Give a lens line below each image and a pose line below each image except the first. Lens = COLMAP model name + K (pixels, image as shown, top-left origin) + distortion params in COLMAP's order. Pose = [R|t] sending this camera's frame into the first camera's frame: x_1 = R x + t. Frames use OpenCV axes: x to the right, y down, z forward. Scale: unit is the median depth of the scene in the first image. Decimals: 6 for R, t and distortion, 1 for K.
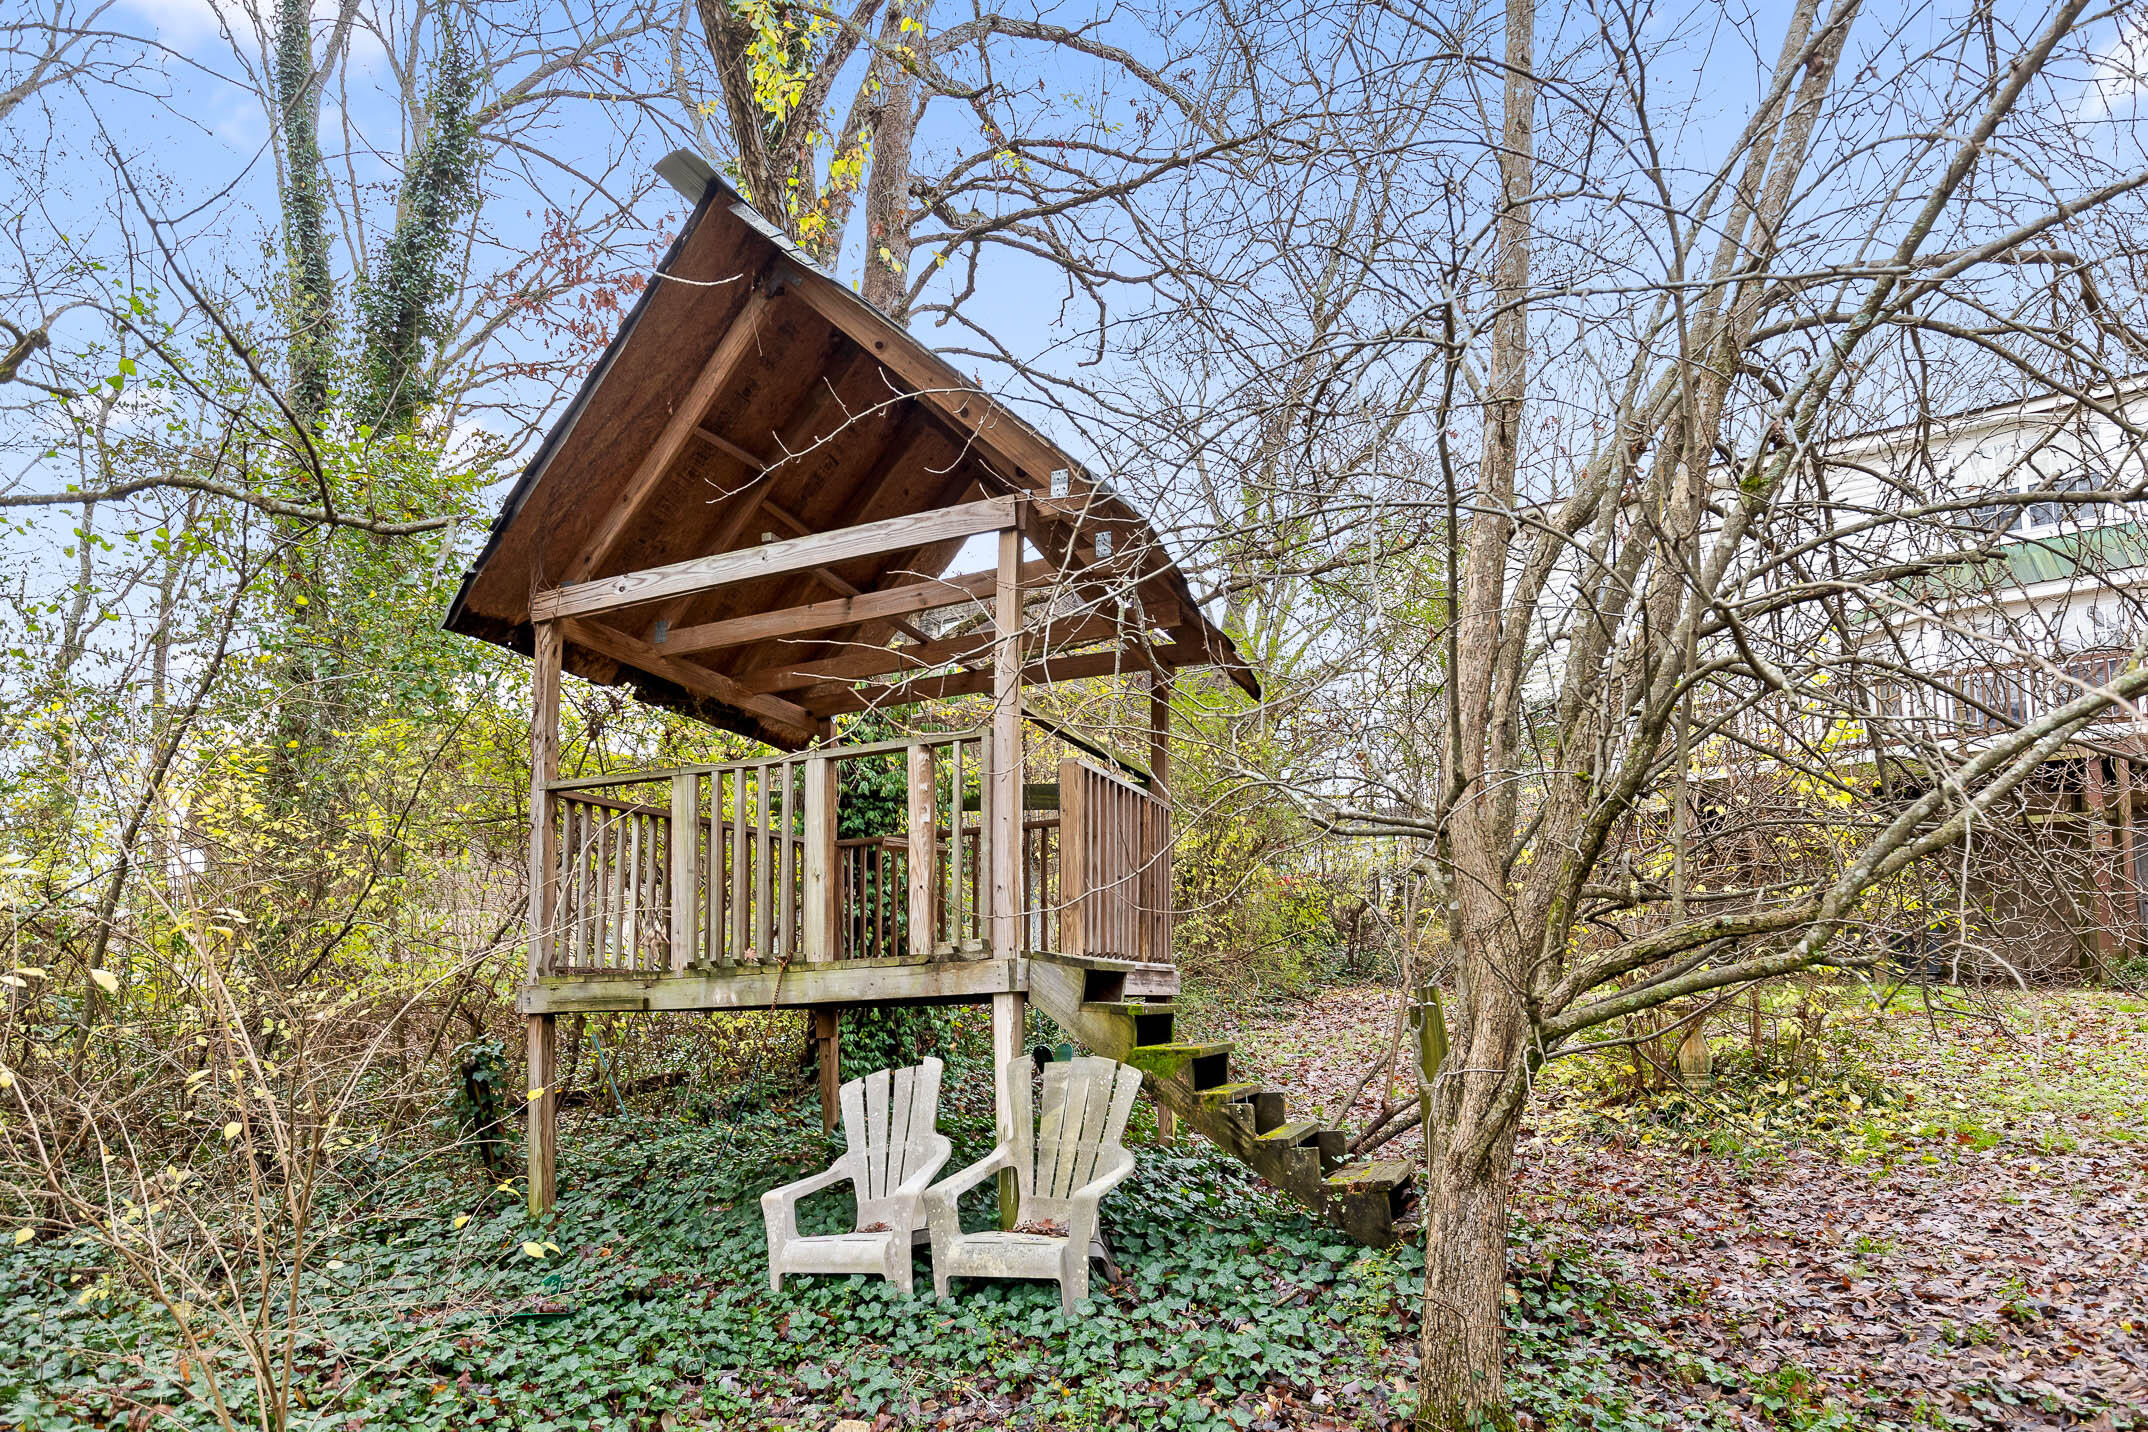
lens RADIAL K [[1269.0, 0, 1075.2], [0, 1269.0, 723.1], [0, 0, 1]] dist [0.004949, 0.002263]
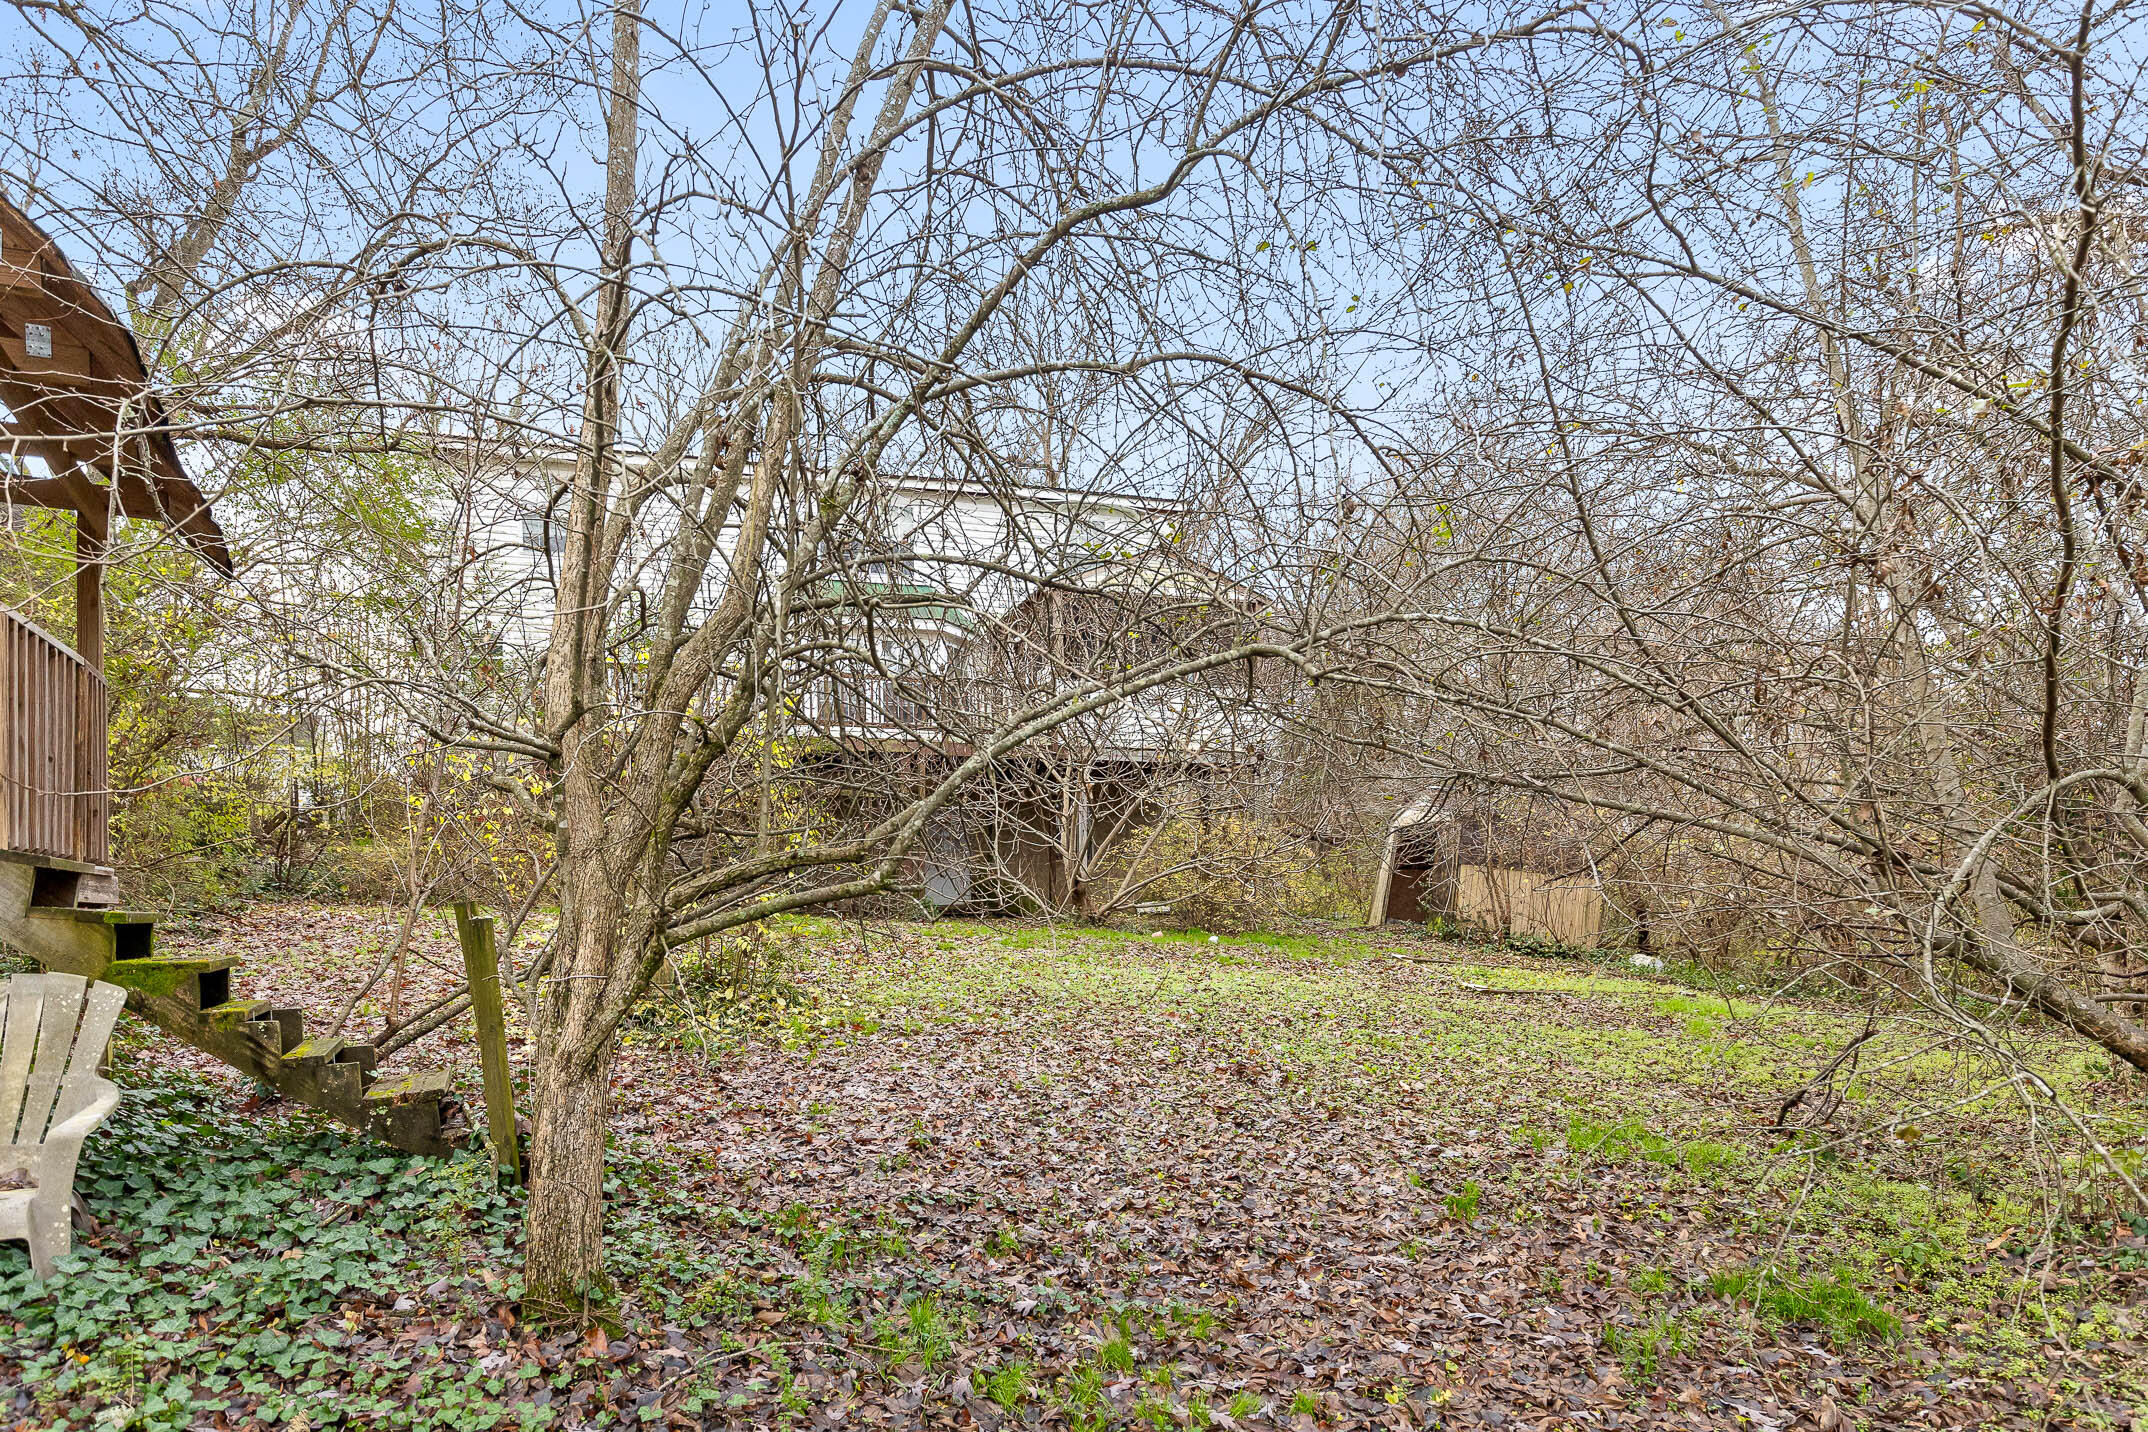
lens RADIAL K [[1178.3, 0, 1074.2], [0, 1178.3, 716.9], [0, 0, 1]] dist [0.001314, 0.001278]
pose [[0.692534, 0.141073, 0.707457, -0.109489], [-0.170739, 0.984882, -0.029257, 0.011691], [-0.700889, -0.100529, 0.706150, 0.019194]]
